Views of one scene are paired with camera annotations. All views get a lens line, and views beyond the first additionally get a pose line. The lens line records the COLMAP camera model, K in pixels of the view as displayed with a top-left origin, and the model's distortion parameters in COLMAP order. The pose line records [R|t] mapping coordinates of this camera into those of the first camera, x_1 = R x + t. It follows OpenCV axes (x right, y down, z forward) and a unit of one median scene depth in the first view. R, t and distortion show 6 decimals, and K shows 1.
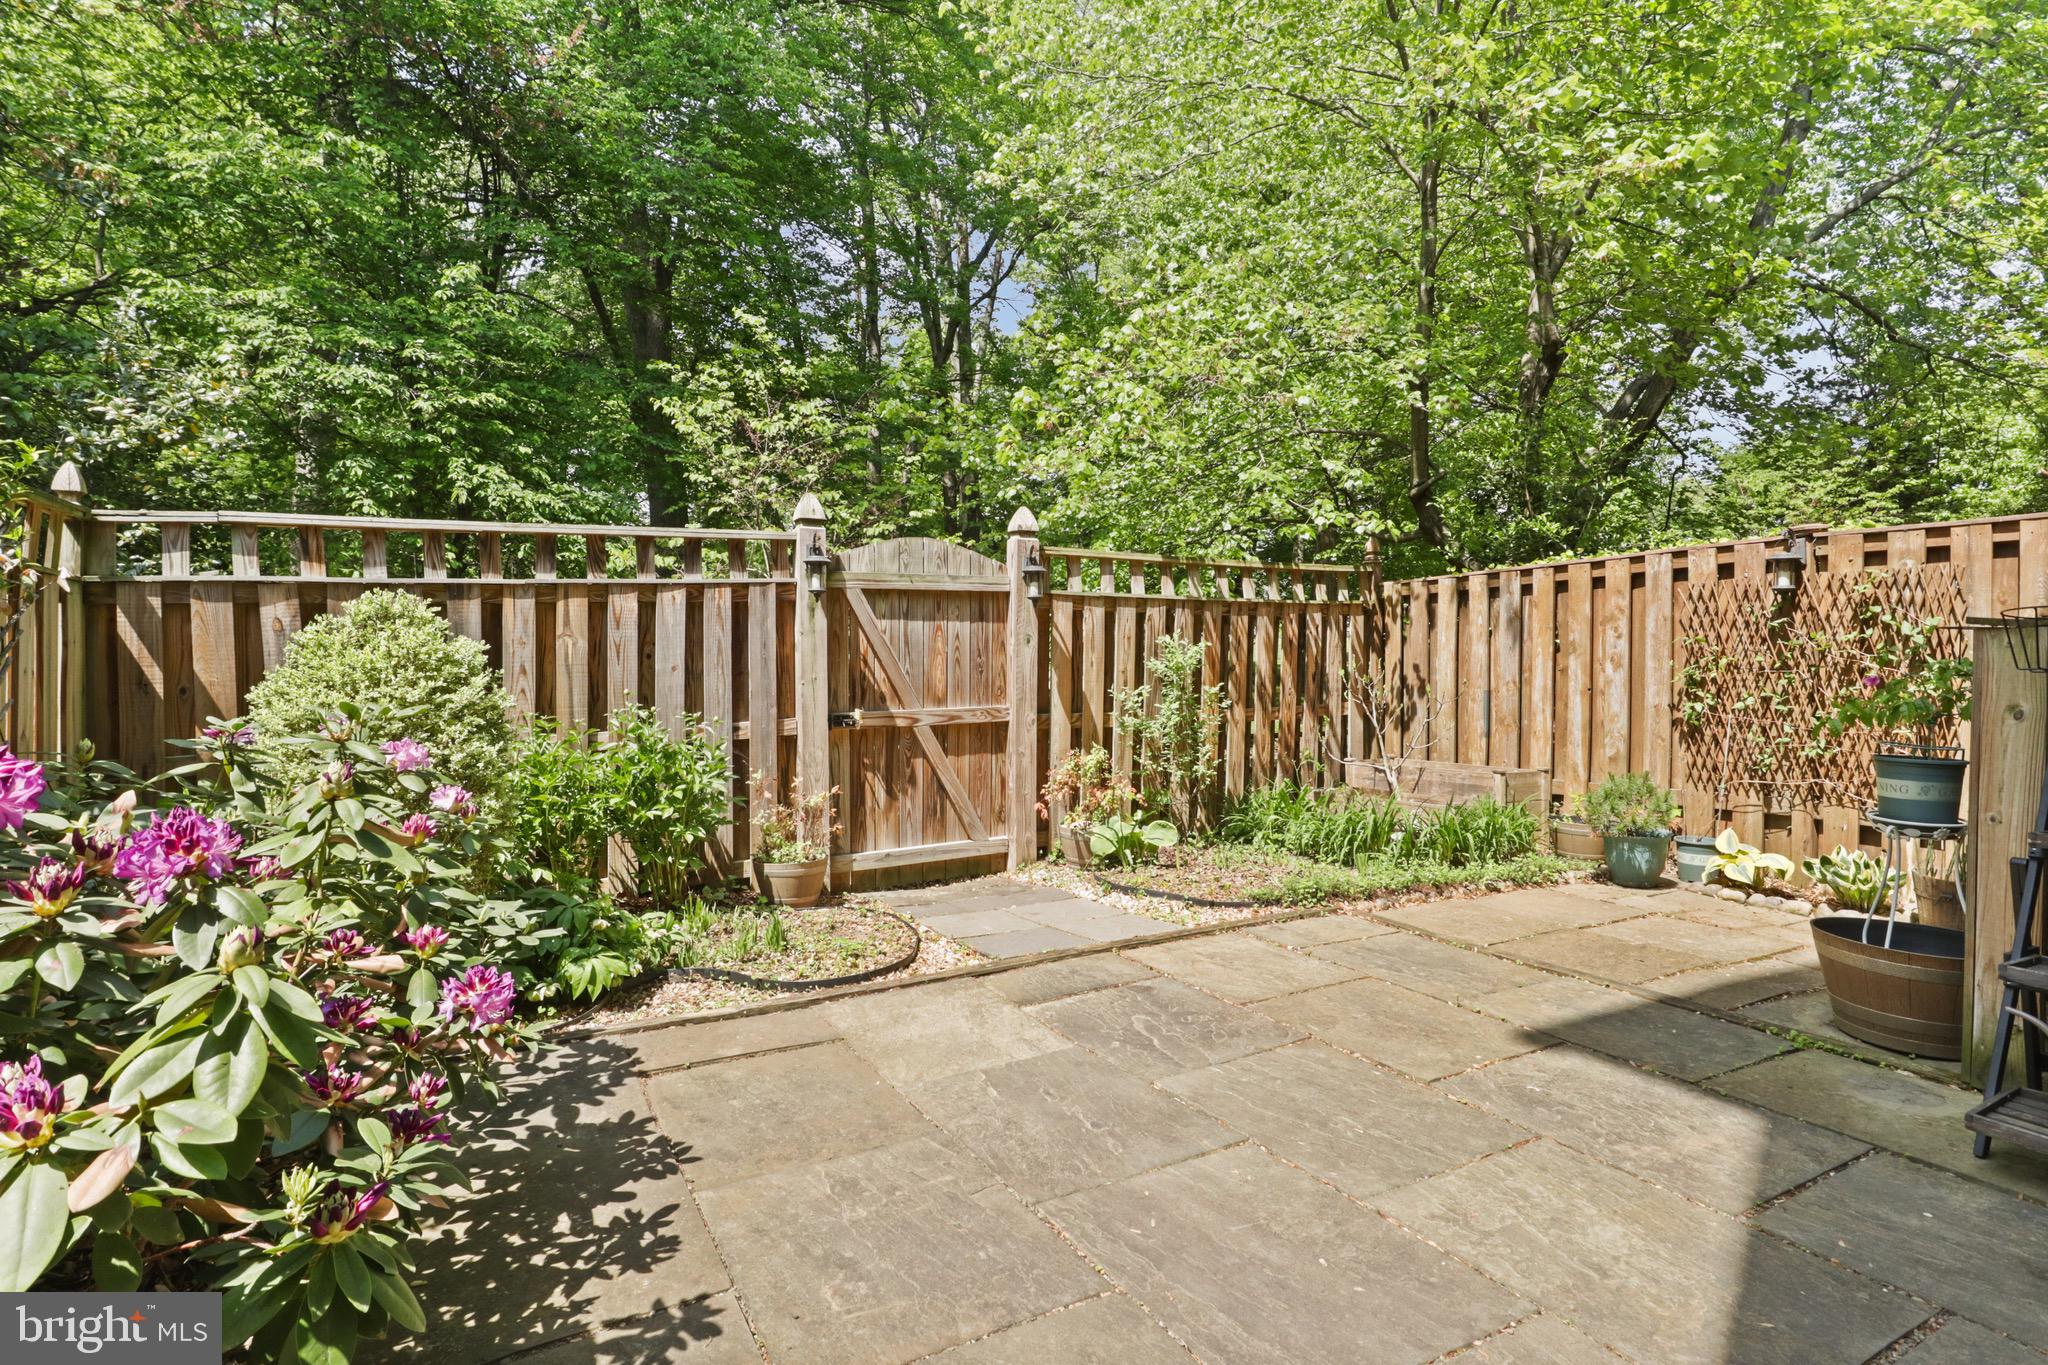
lens RADIAL K [[1030.4, 0, 1027.8], [0, 1030.4, 666.8], [0, 0, 1]] dist [-0.022836, 0.014173]
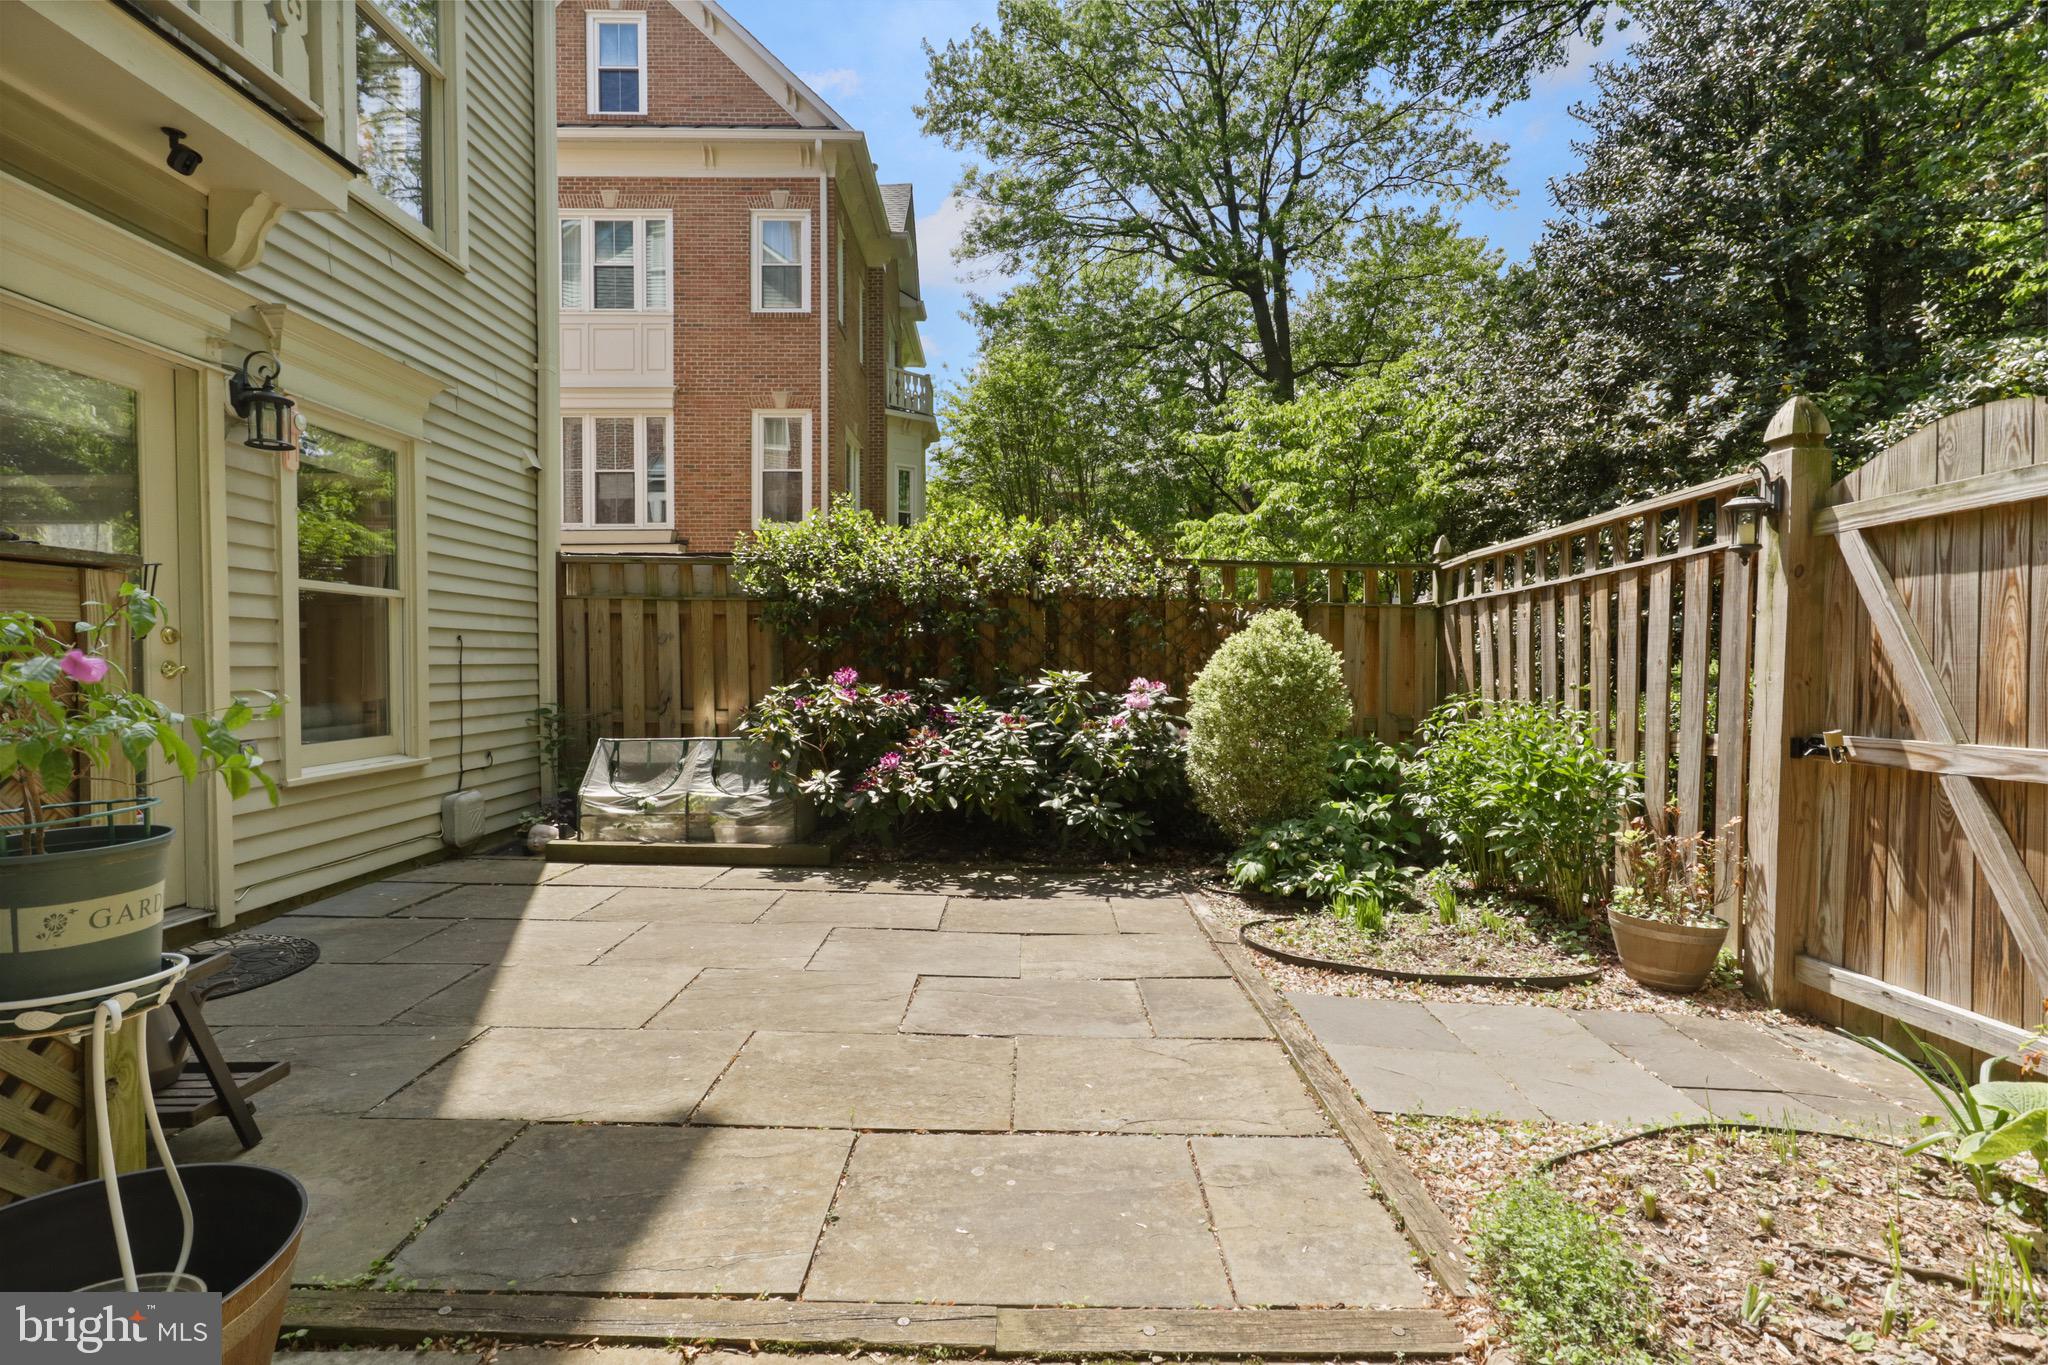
lens RADIAL K [[1021.4, 0, 1027.1], [0, 1021.4, 630.0], [0, 0, 1]] dist [-0.013885, 0.000431]
pose [[-0.483919, -0.031875, -0.874532, 0.600493], [-0.013414, 0.999489, -0.029007, 0.005747], [0.875010, -0.002306, -0.484099, 0.881945]]
